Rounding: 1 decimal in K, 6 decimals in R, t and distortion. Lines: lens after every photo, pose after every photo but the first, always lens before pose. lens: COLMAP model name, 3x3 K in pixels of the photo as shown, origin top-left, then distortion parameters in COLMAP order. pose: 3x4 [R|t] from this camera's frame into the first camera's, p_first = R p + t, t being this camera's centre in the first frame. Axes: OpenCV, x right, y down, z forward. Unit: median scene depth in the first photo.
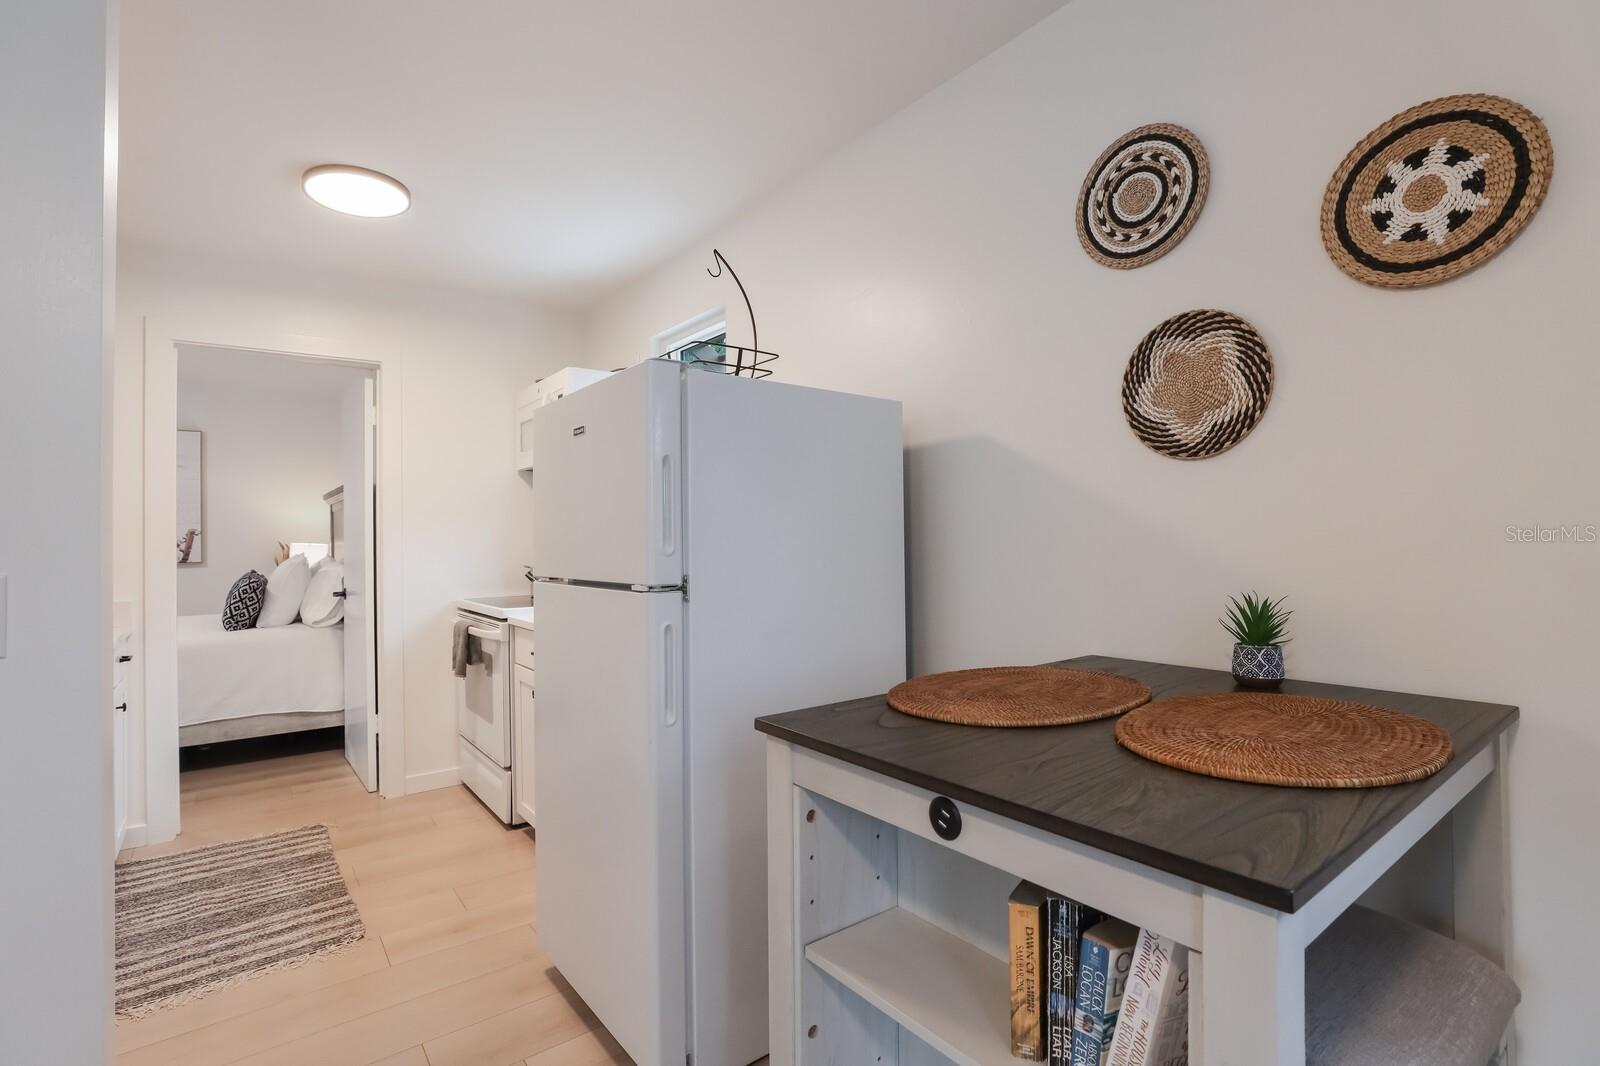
lens RADIAL K [[740.5, 0, 799.0], [0, 740.5, 526.6], [0, 0, 1]] dist [-0.027575, 0.007230]
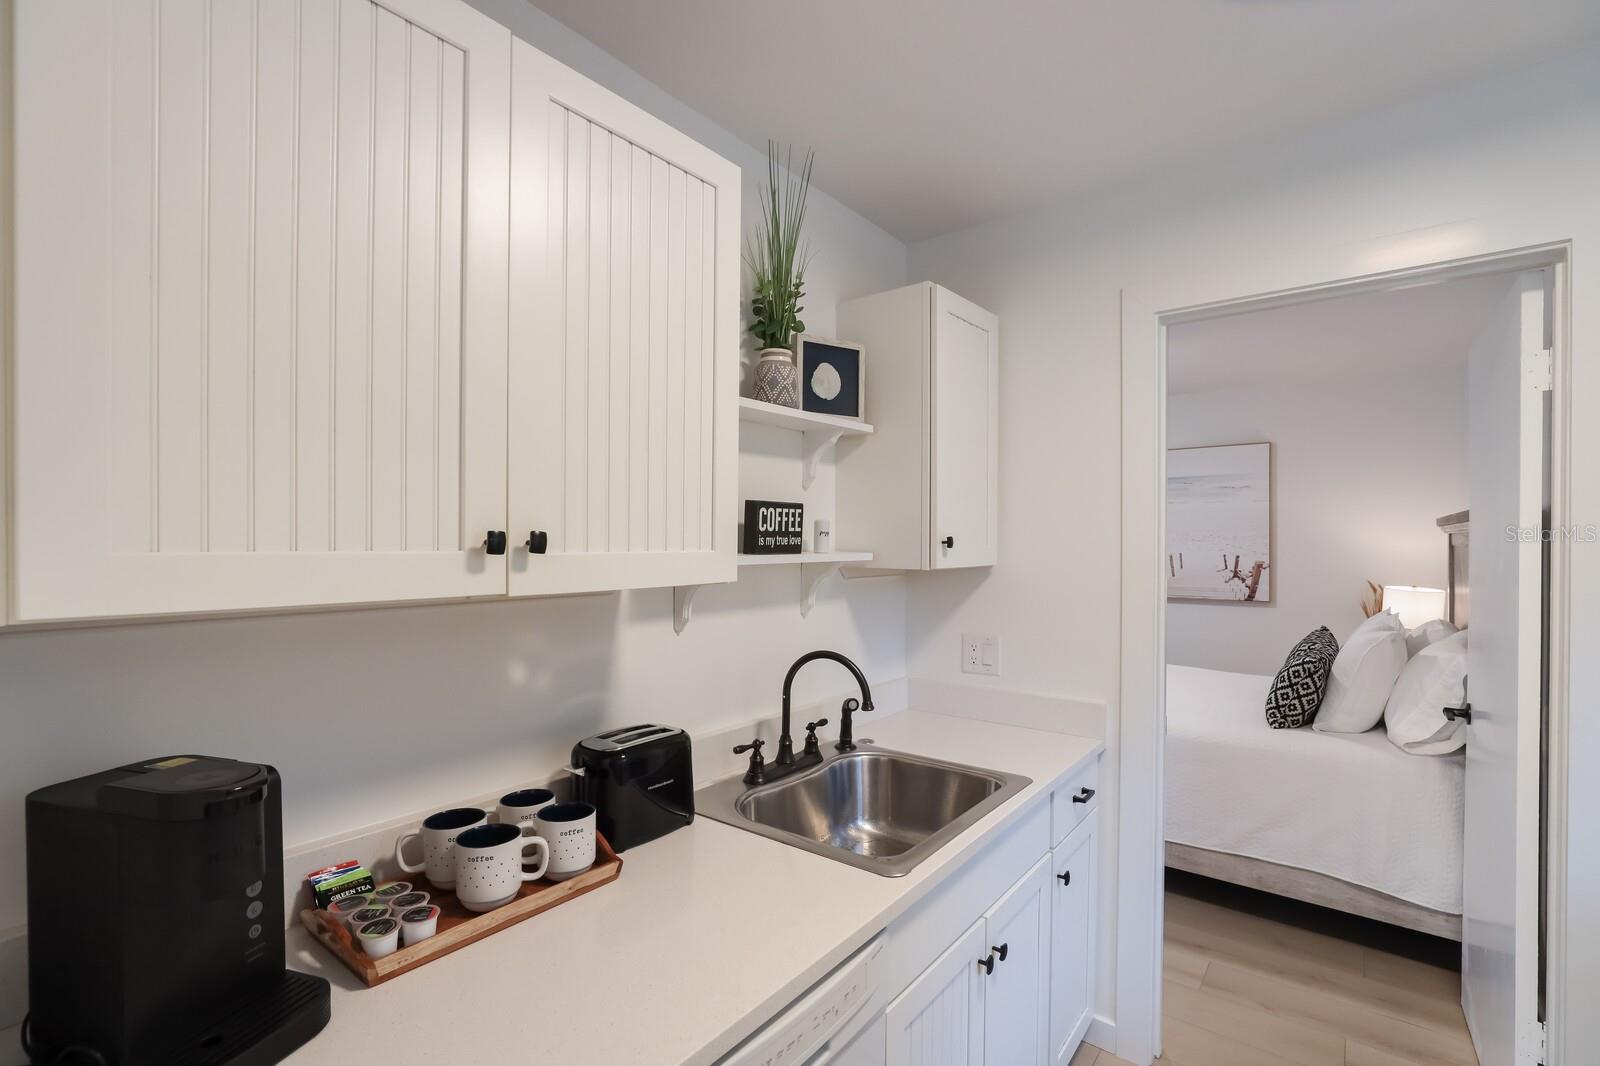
lens RADIAL K [[740.5, 0, 793.7], [0, 740.5, 545.8], [0, 0, 1]] dist [-0.027575, 0.007230]
pose [[0.257024, 0.022535, -0.966142, -0.223540], [-0.003147, 0.999742, 0.022482, -0.038851], [0.966400, -0.002738, 0.257029, 0.366839]]
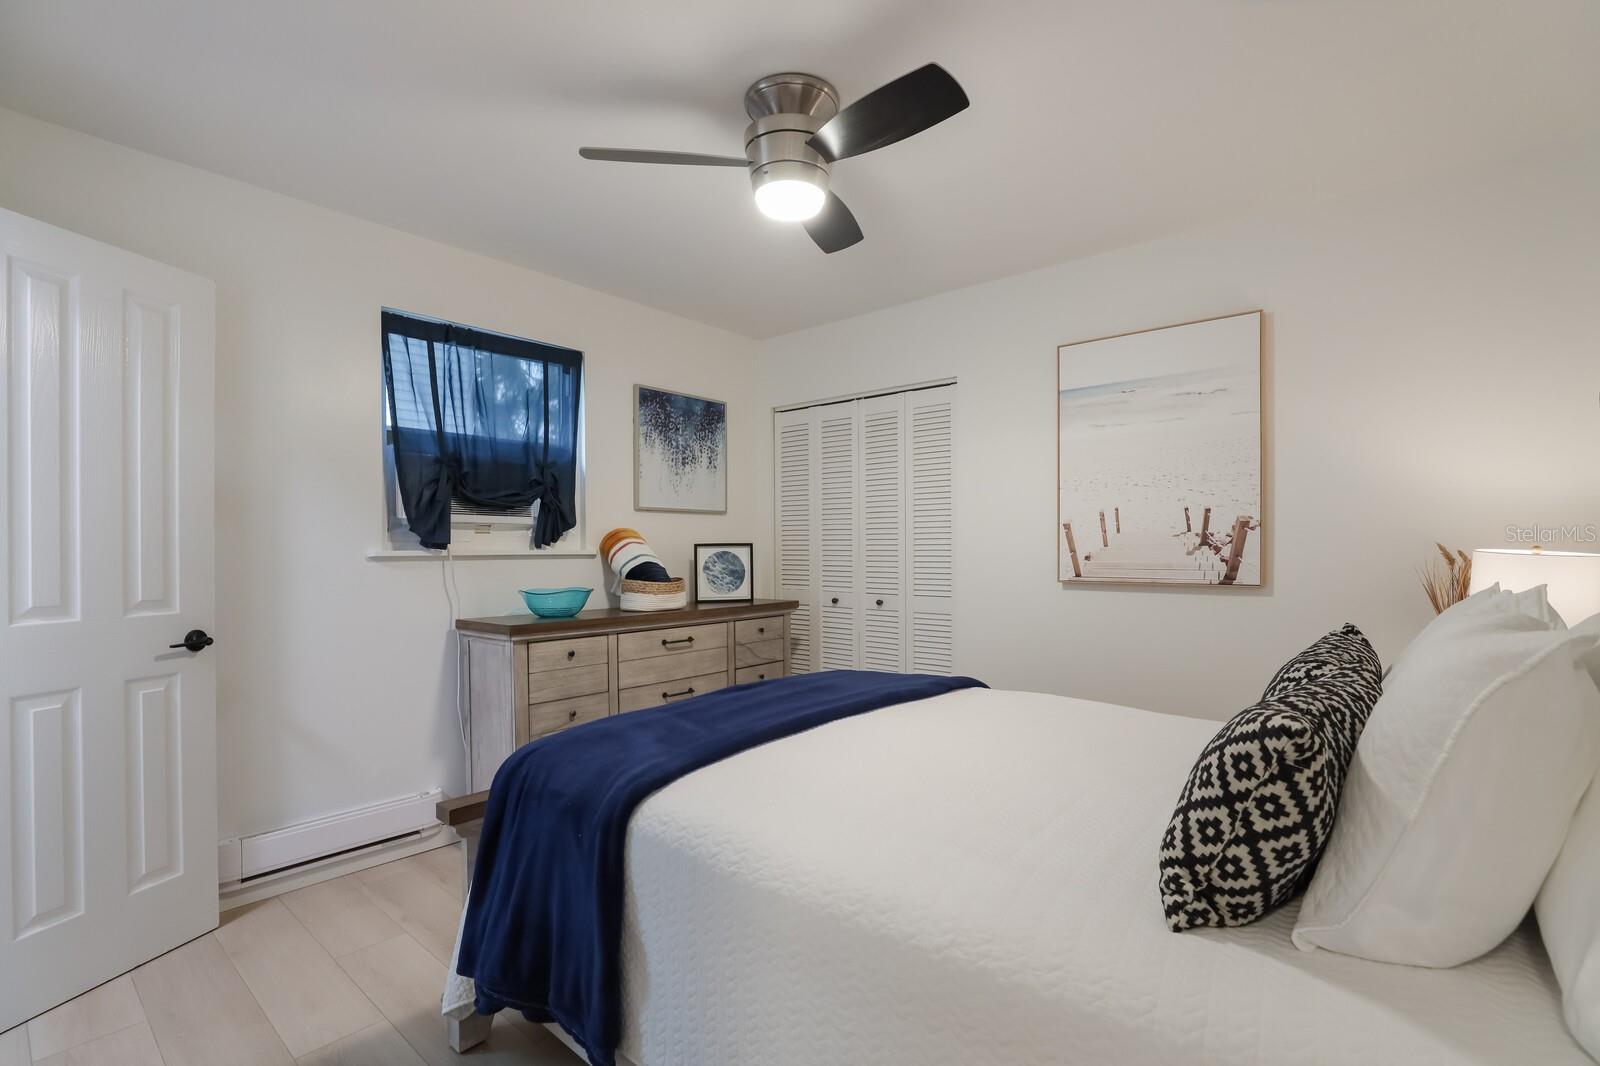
lens RADIAL K [[740.5, 0, 795.4], [0, 740.5, 553.8], [0, 0, 1]] dist [-0.027575, 0.007230]
pose [[0.218170, 0.023994, -0.975616, -0.551311], [0.000933, 0.999692, 0.024795, 0.020945], [0.975910, -0.006319, 0.218080, 0.784775]]
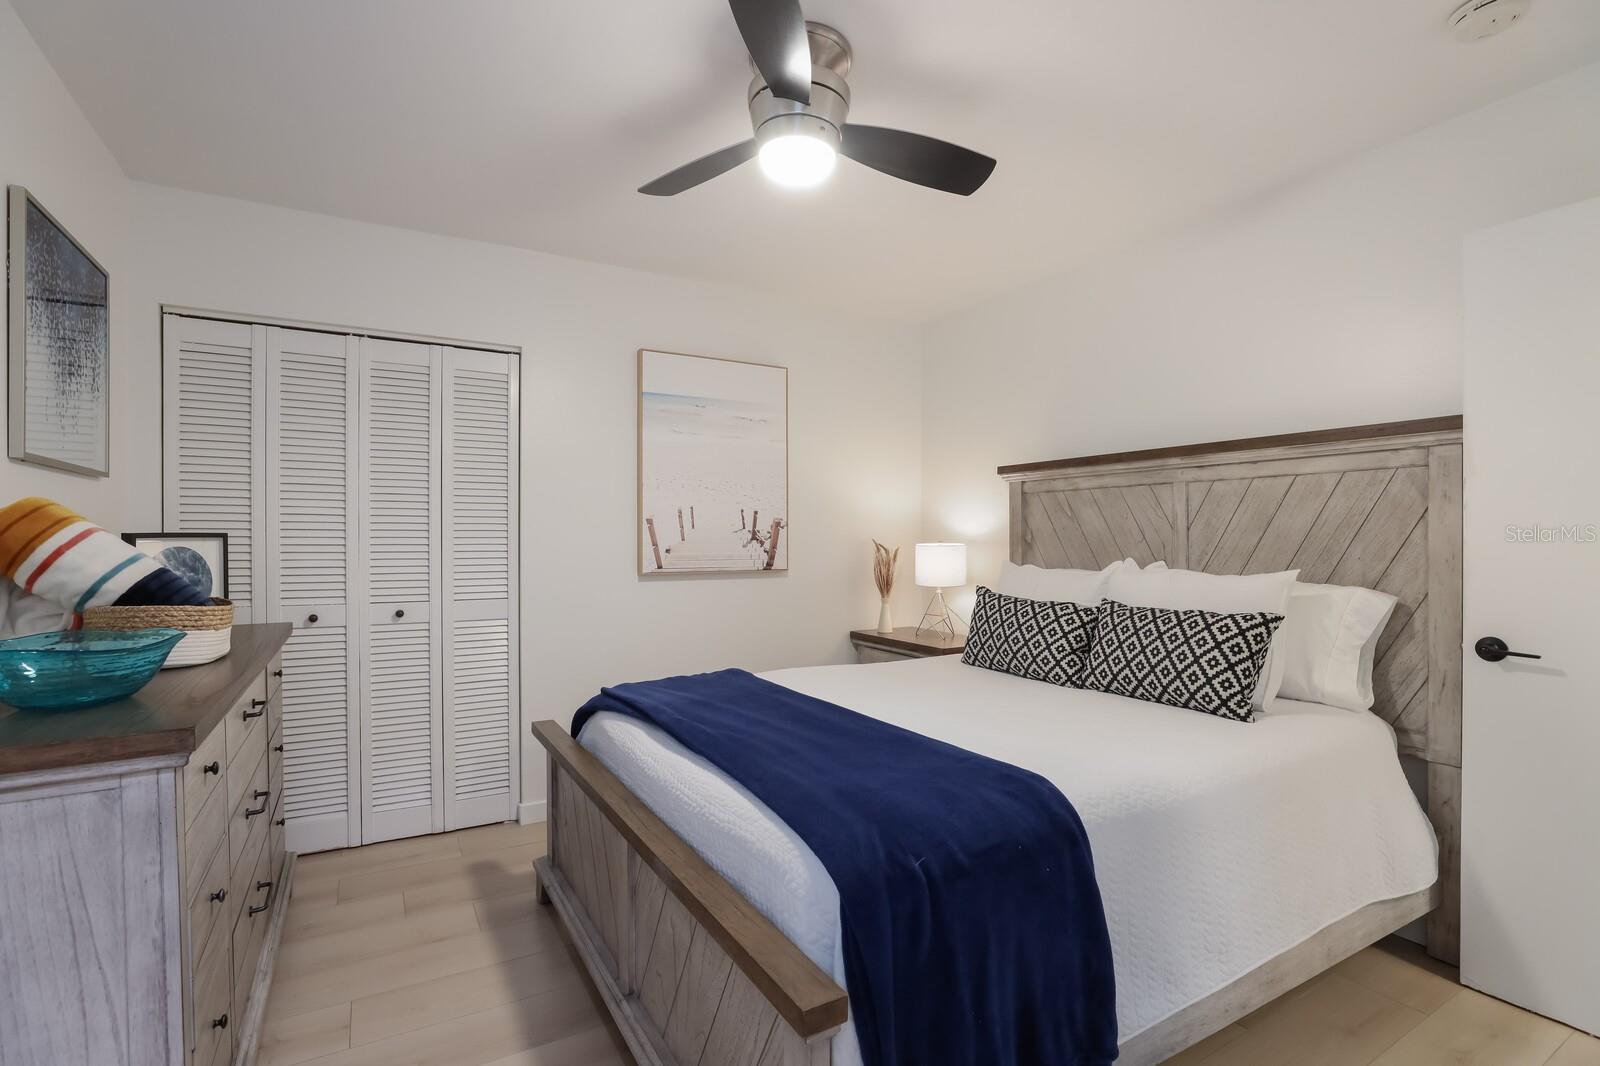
lens RADIAL K [[740.5, 0, 816.5], [0, 740.5, 541.8], [0, 0, 1]] dist [-0.027575, 0.007230]
pose [[0.994683, 0.016441, -0.101667, -0.943969], [-0.016054, 0.999860, 0.004620, 0.027067], [0.101729, -0.002963, 0.994808, 0.461064]]
